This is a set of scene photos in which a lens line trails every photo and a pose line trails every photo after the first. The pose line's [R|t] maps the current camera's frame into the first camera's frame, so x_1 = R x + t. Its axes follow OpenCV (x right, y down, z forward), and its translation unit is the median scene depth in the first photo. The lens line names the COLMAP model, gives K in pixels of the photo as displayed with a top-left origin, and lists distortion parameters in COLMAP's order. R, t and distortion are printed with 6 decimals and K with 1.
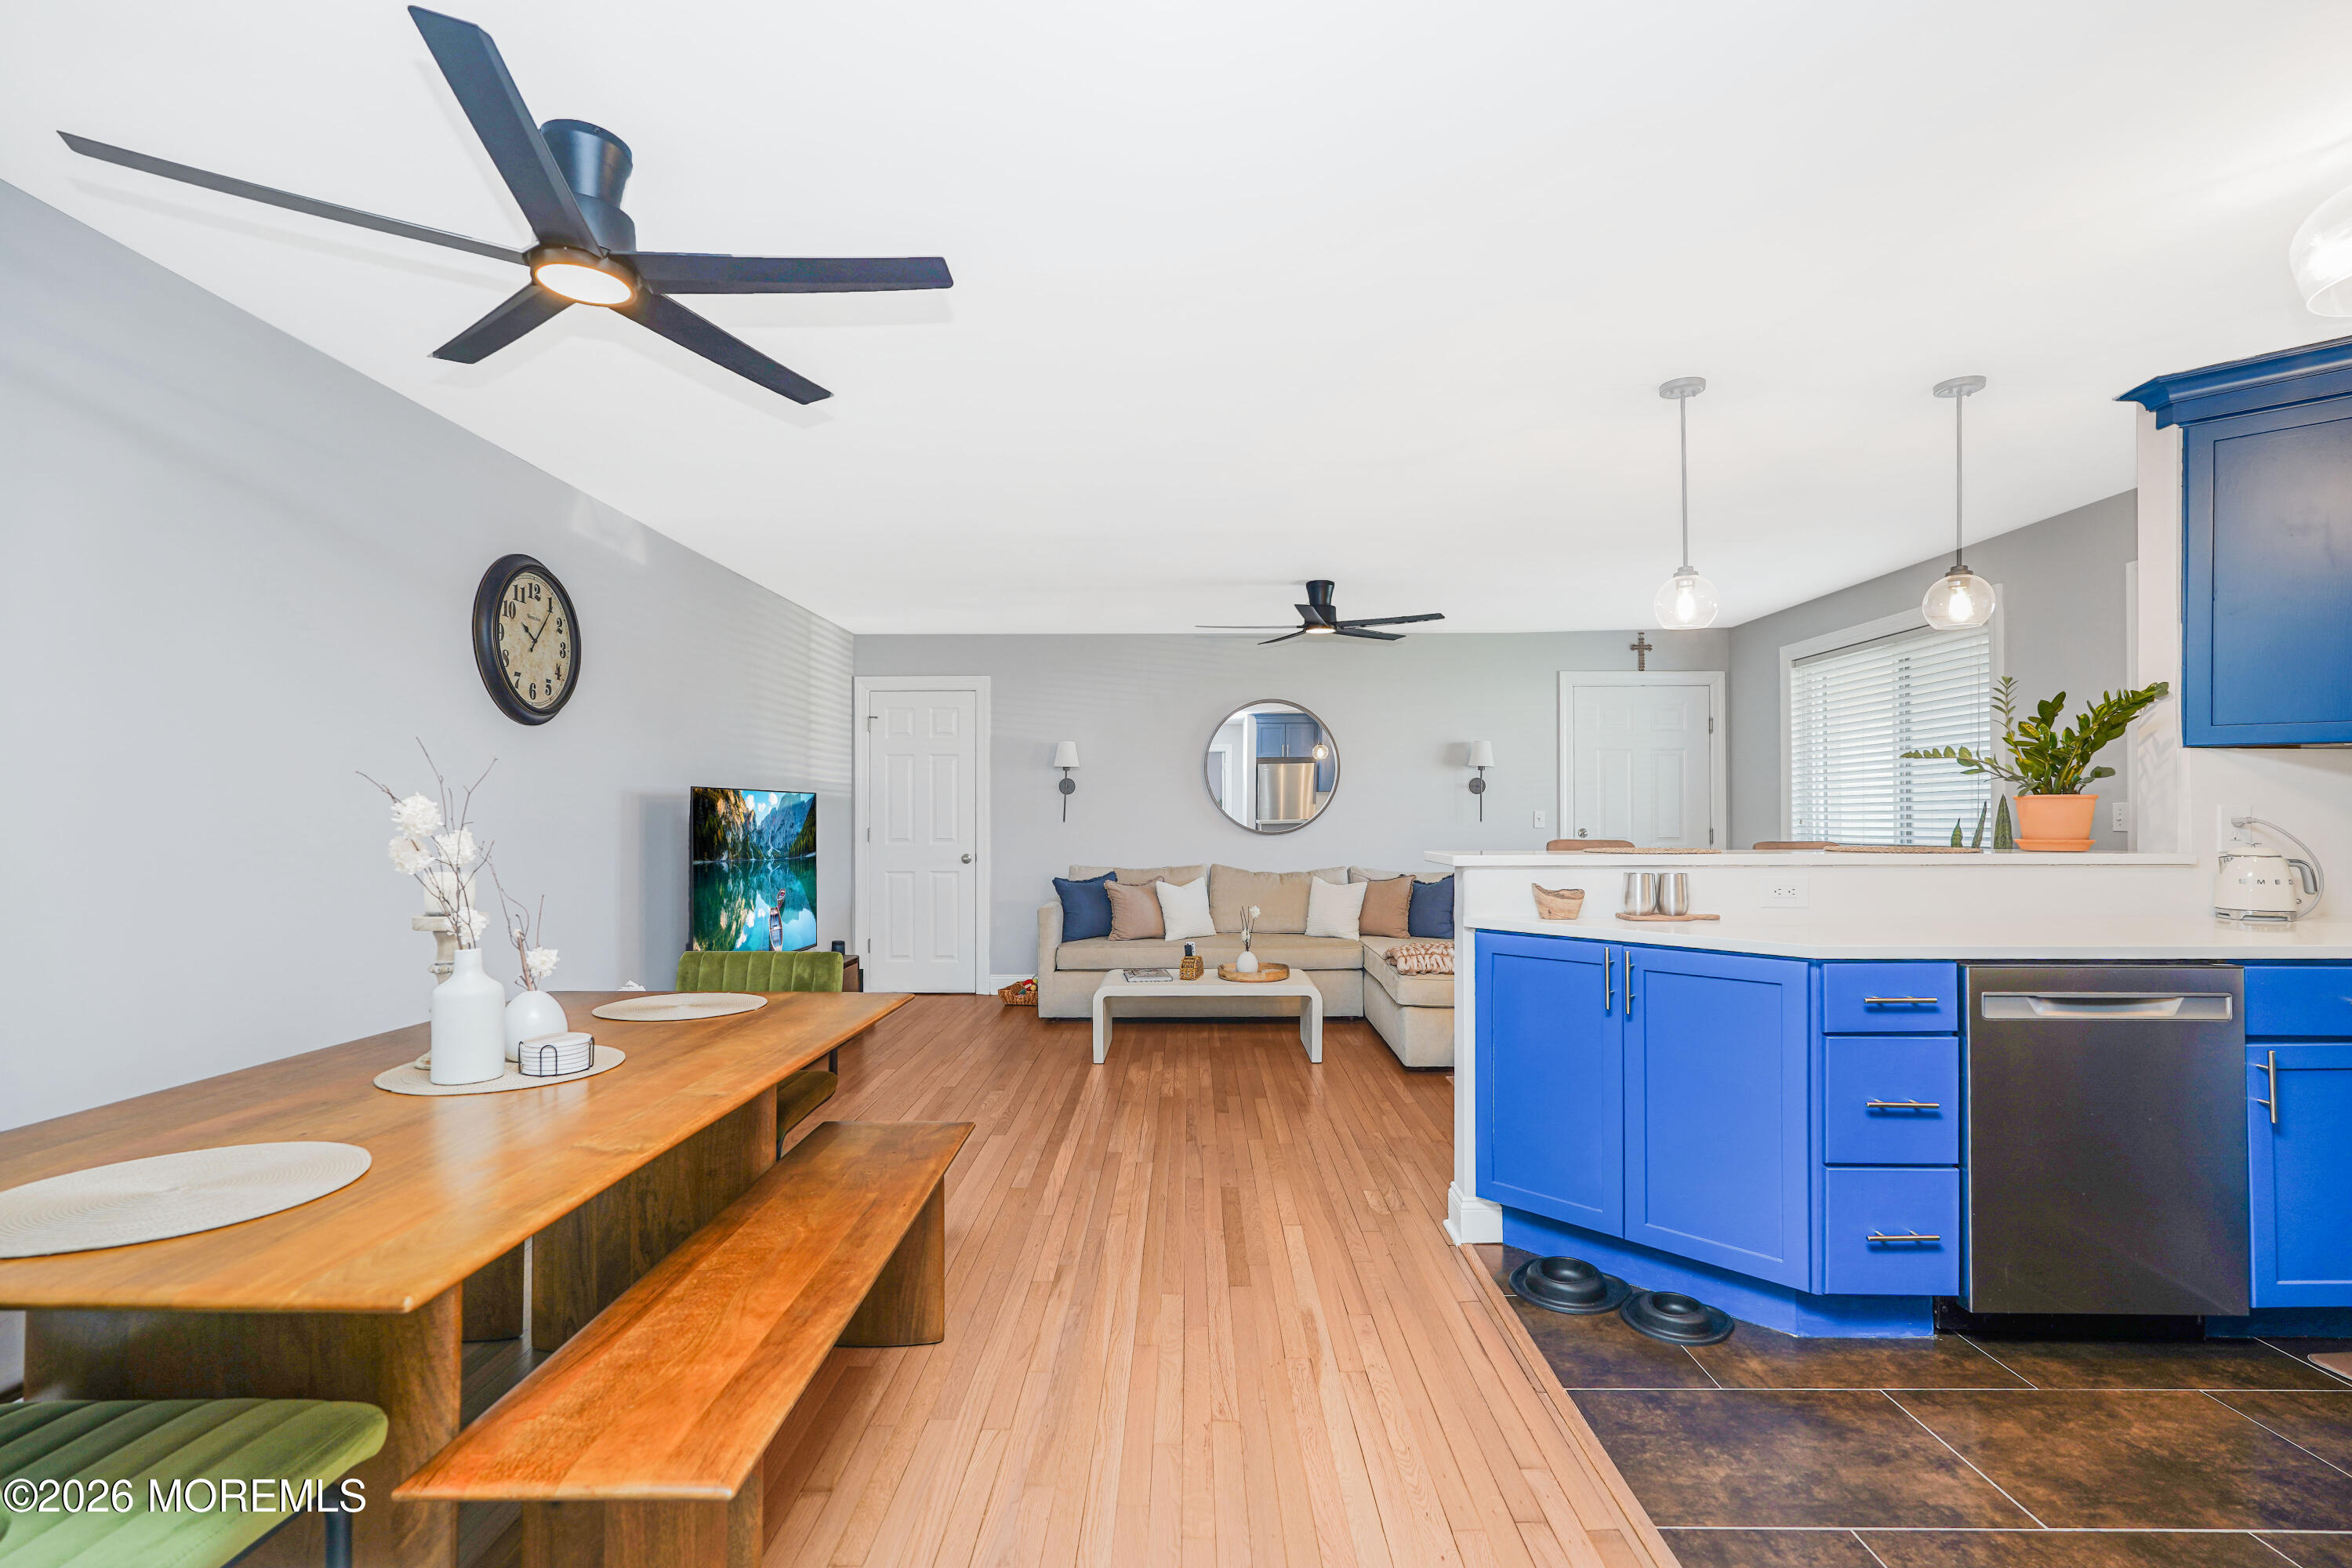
lens RADIAL K [[1044.8, 0, 1157.2], [0, 1044.8, 807.7], [0, 0, 1]] dist [-0.010159, 0.001396]
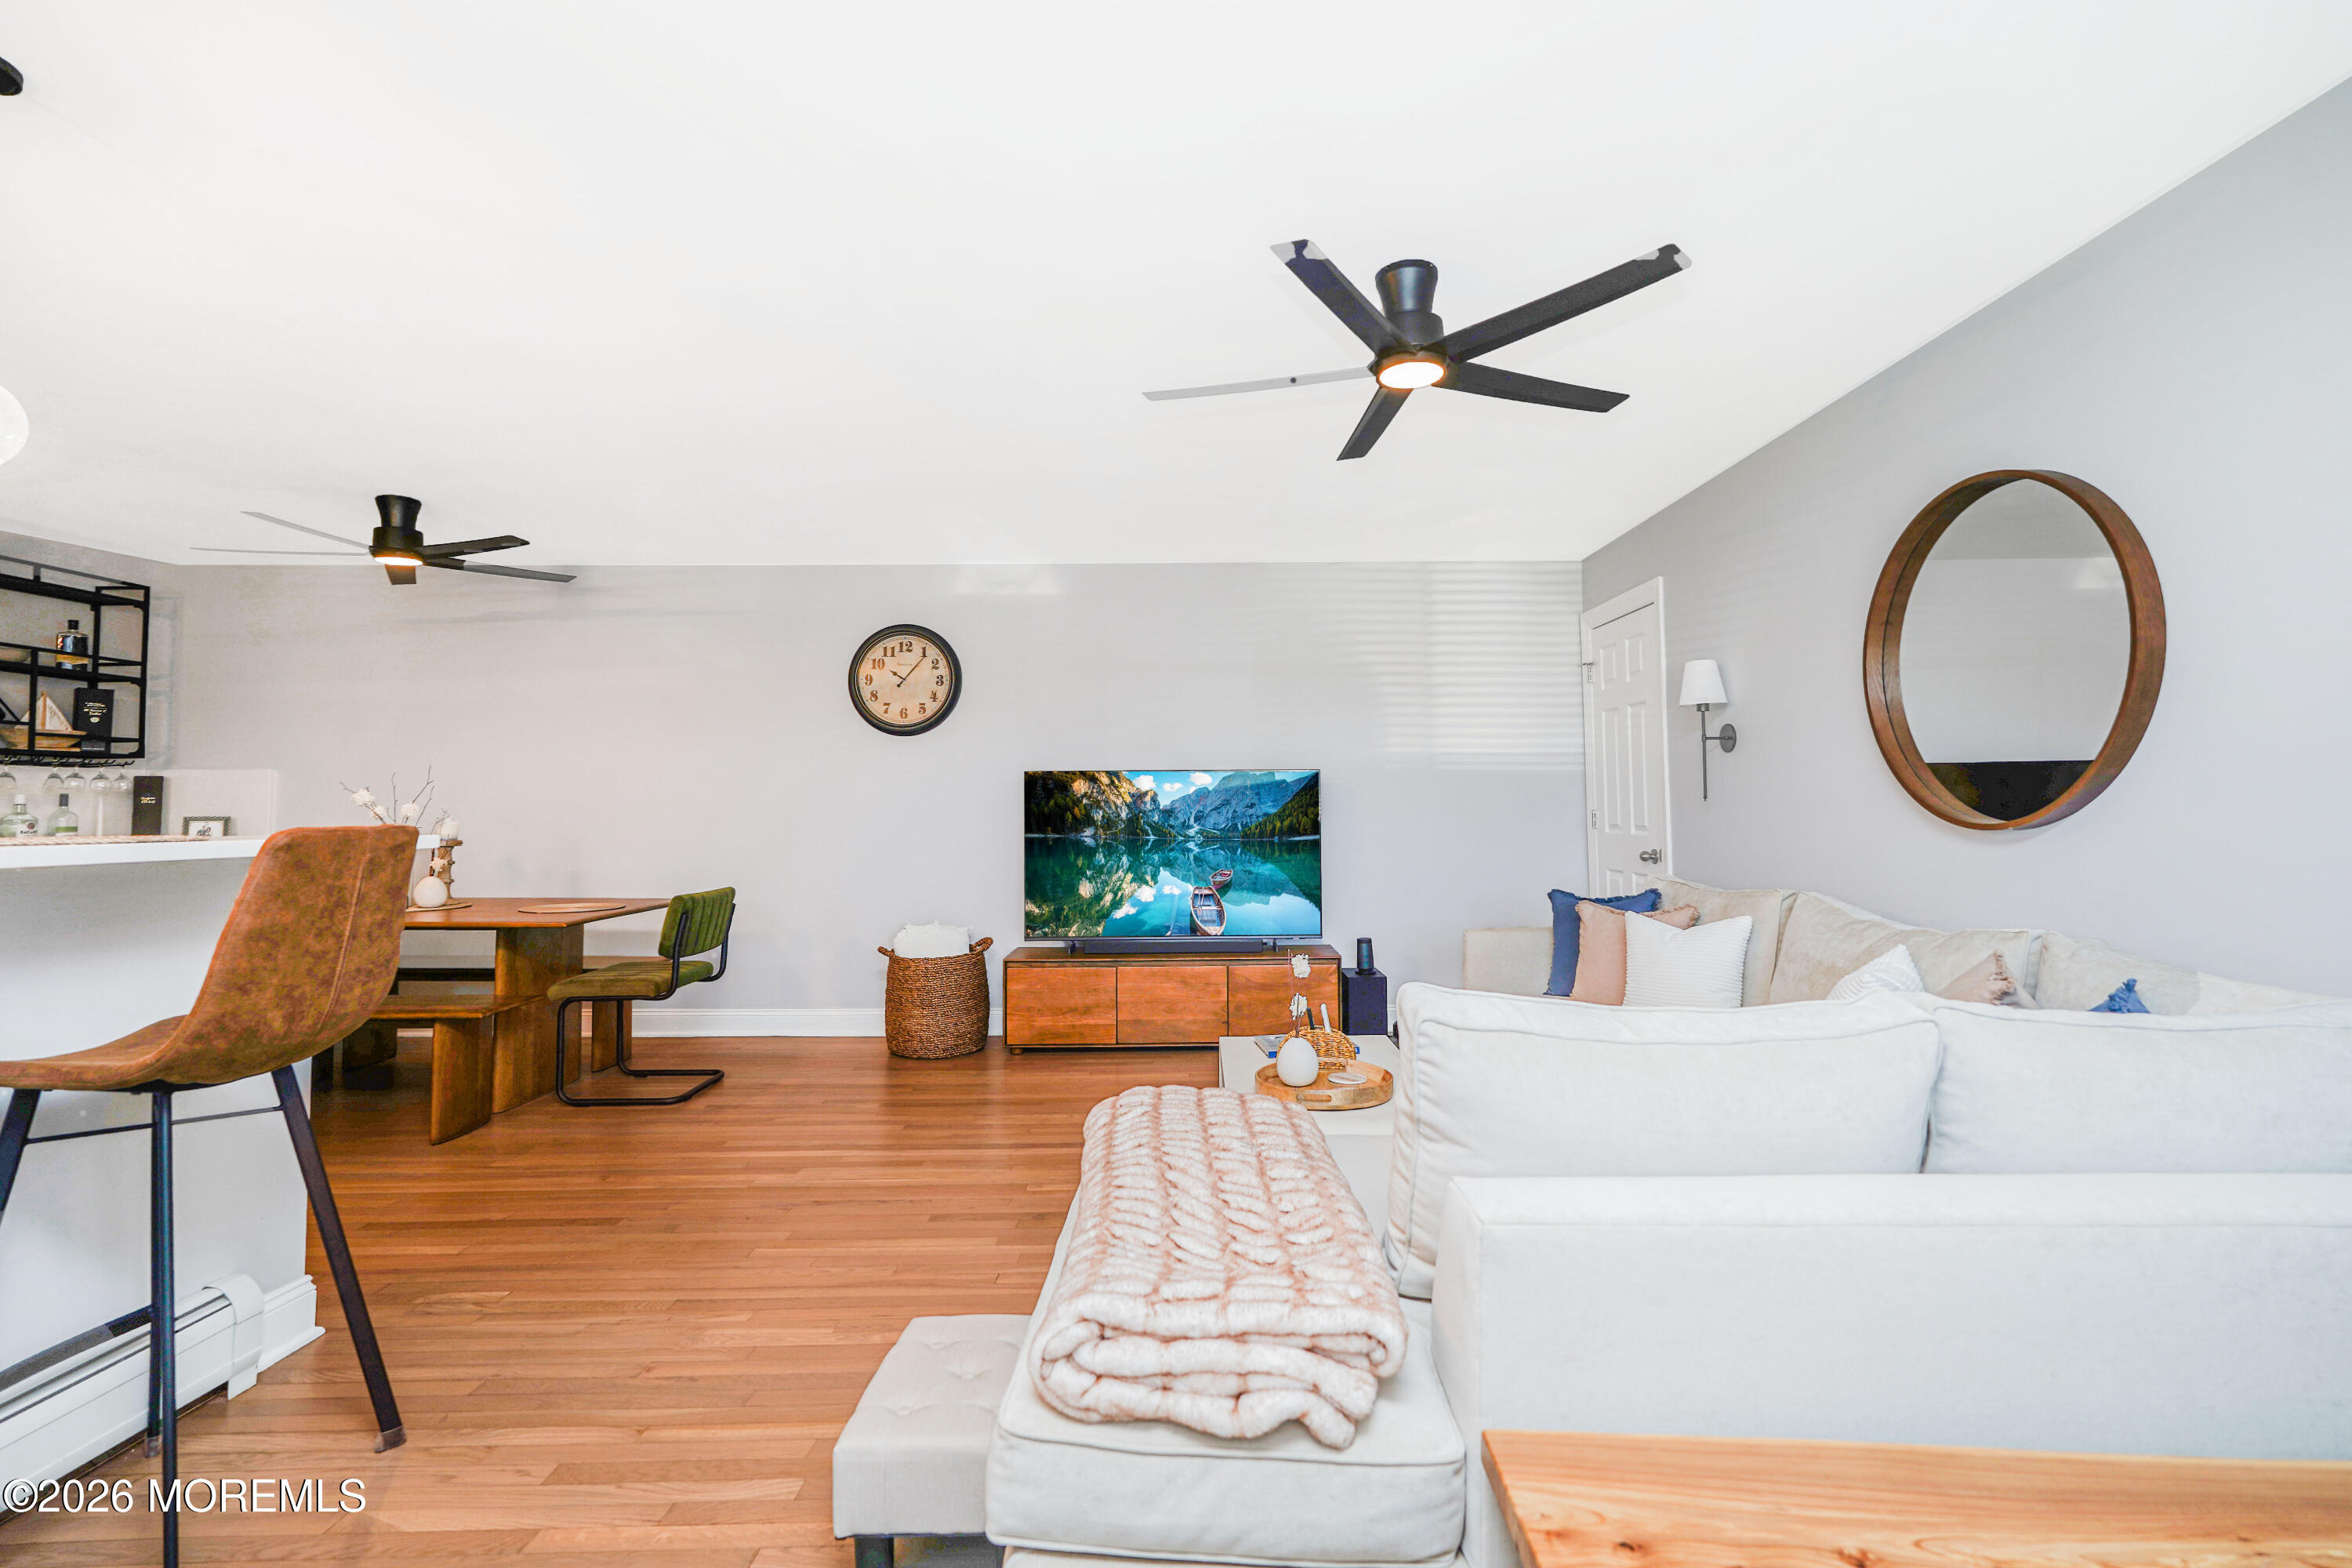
lens RADIAL K [[1044.8, 0, 1216.1], [0, 1044.8, 760.3], [0, 0, 1]] dist [-0.010159, 0.001396]
pose [[0.058769, -0.044290, -0.997289, 0.905909], [0.013383, 0.998960, -0.043576, 0.025534], [0.998182, -0.010785, 0.059301, 1.353113]]
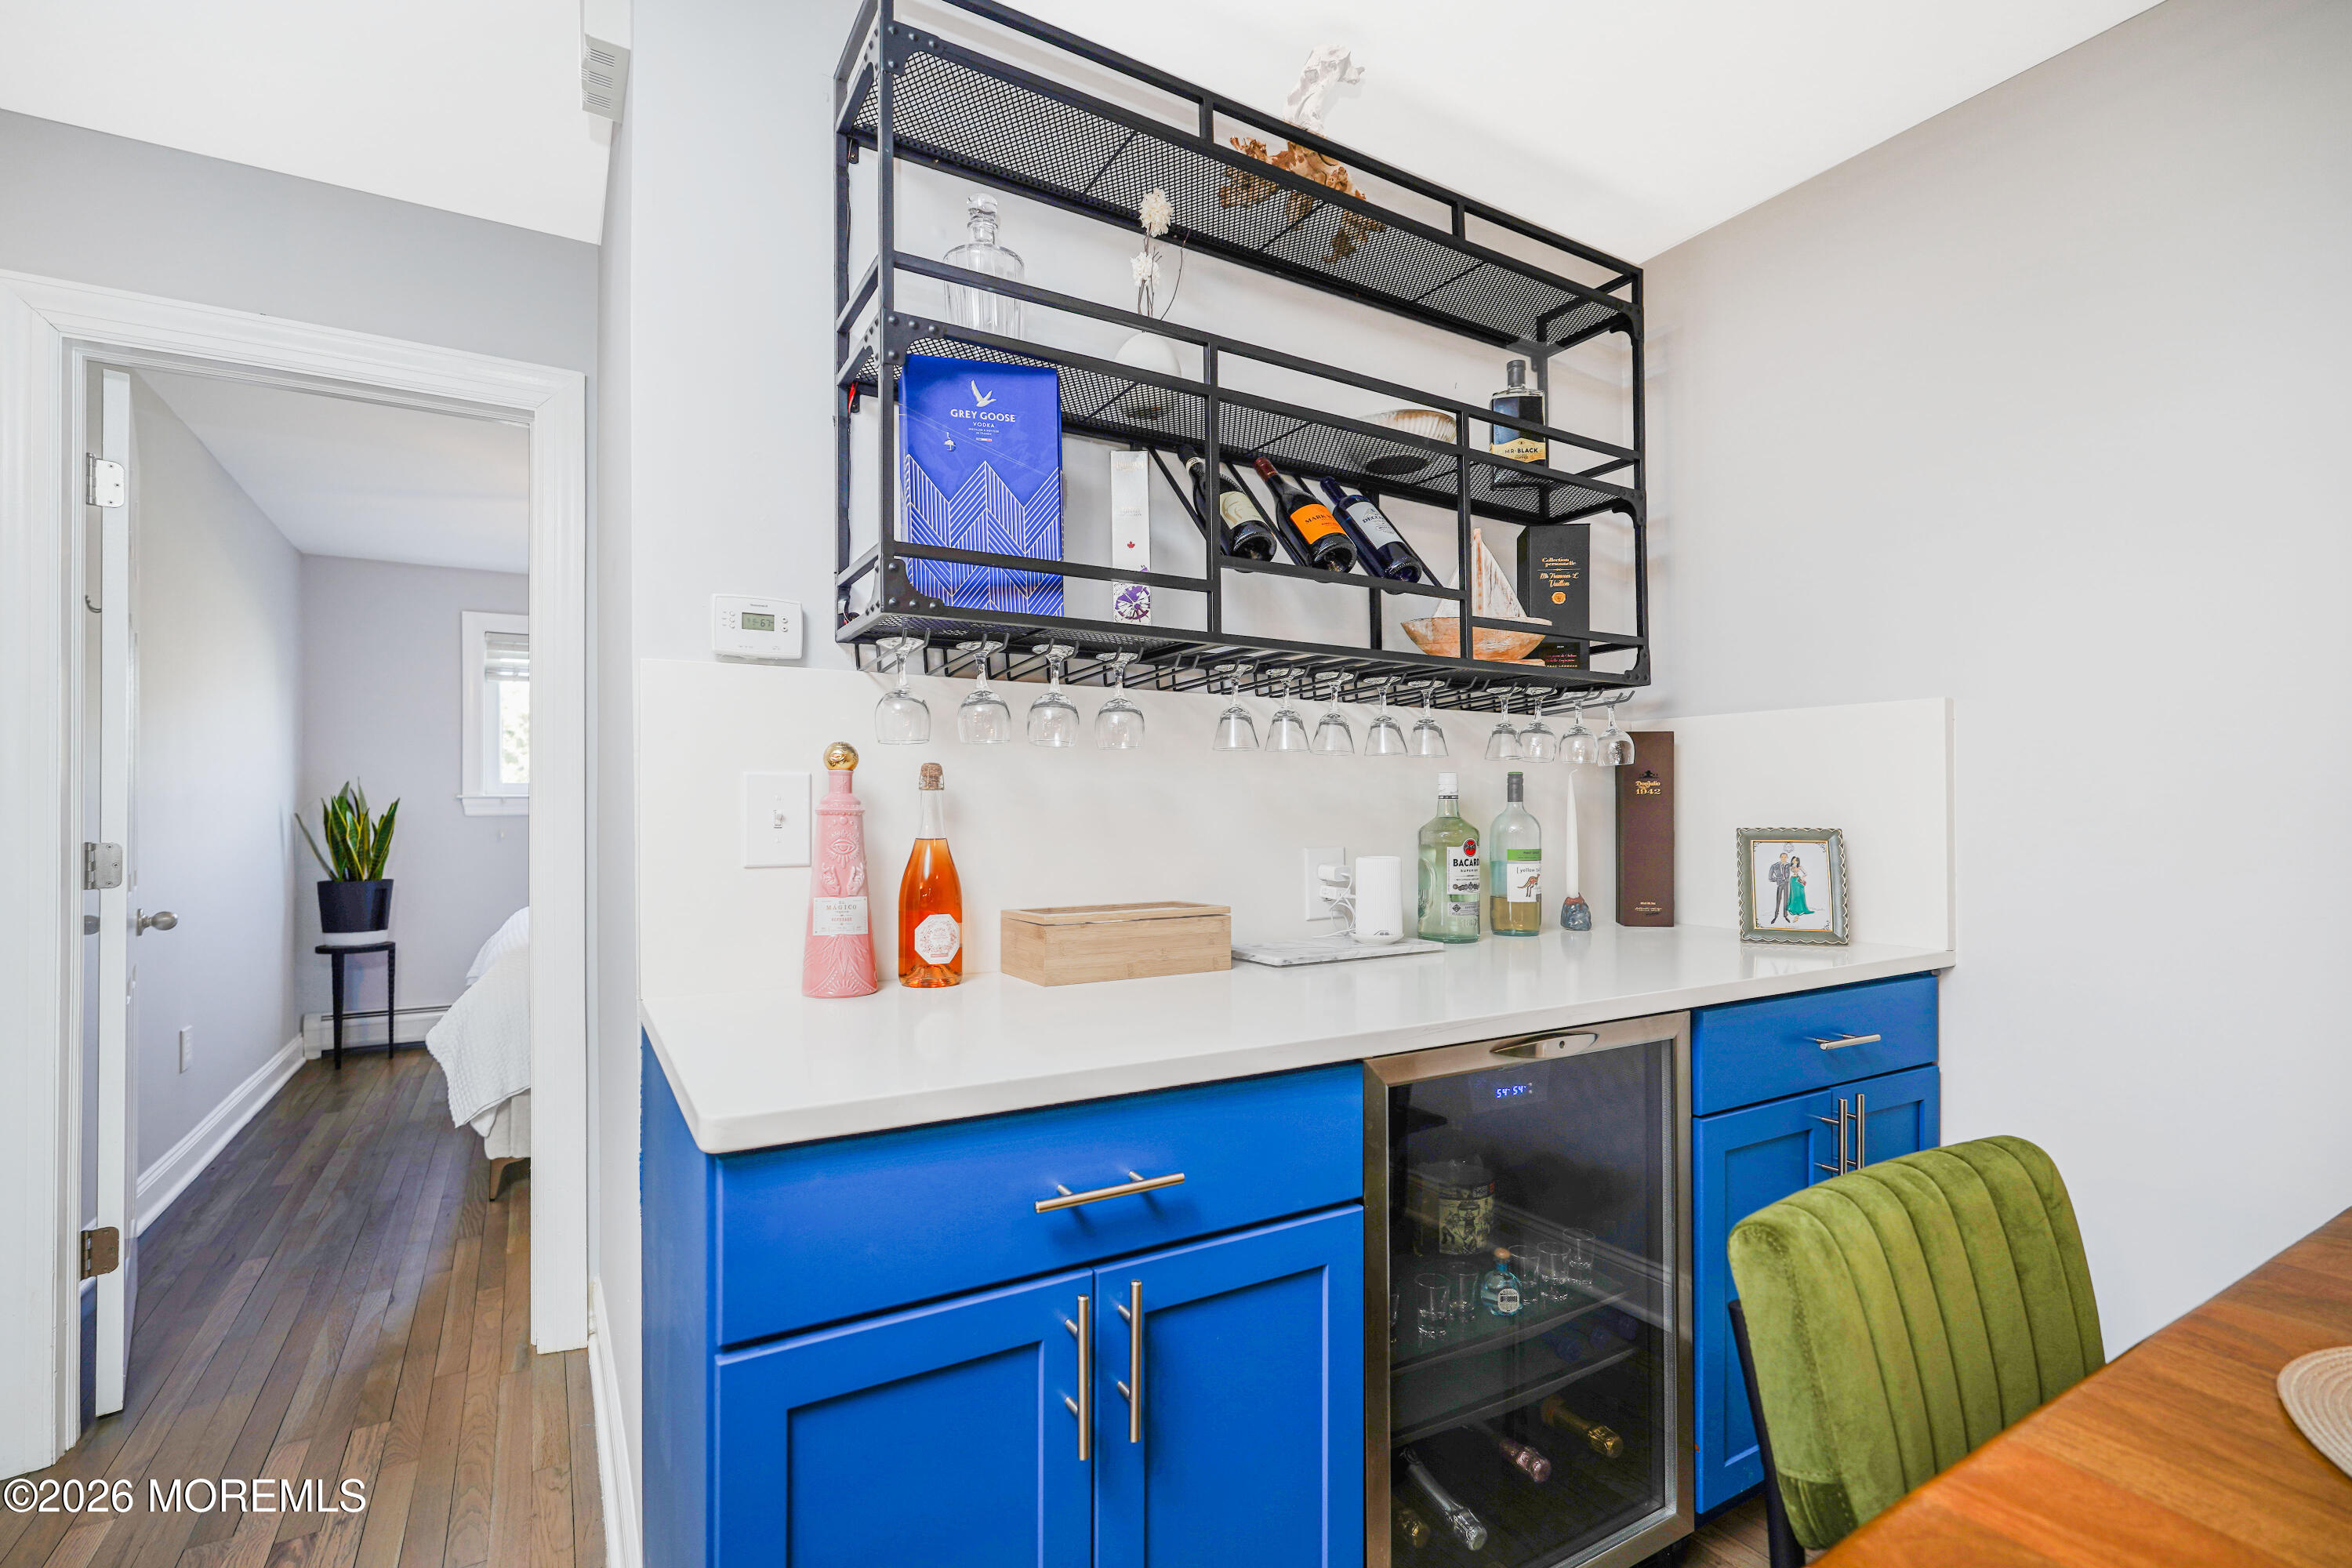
lens RADIAL K [[1044.8, 0, 1159.6], [0, 1044.8, 795.6], [0, 0, 1]] dist [-0.010159, 0.001396]
pose [[-0.844901, -0.005643, -0.534893, -0.032543], [0.004148, 0.999845, -0.017099, 0.012664], [0.534907, -0.016665, -0.844747, 0.337422]]
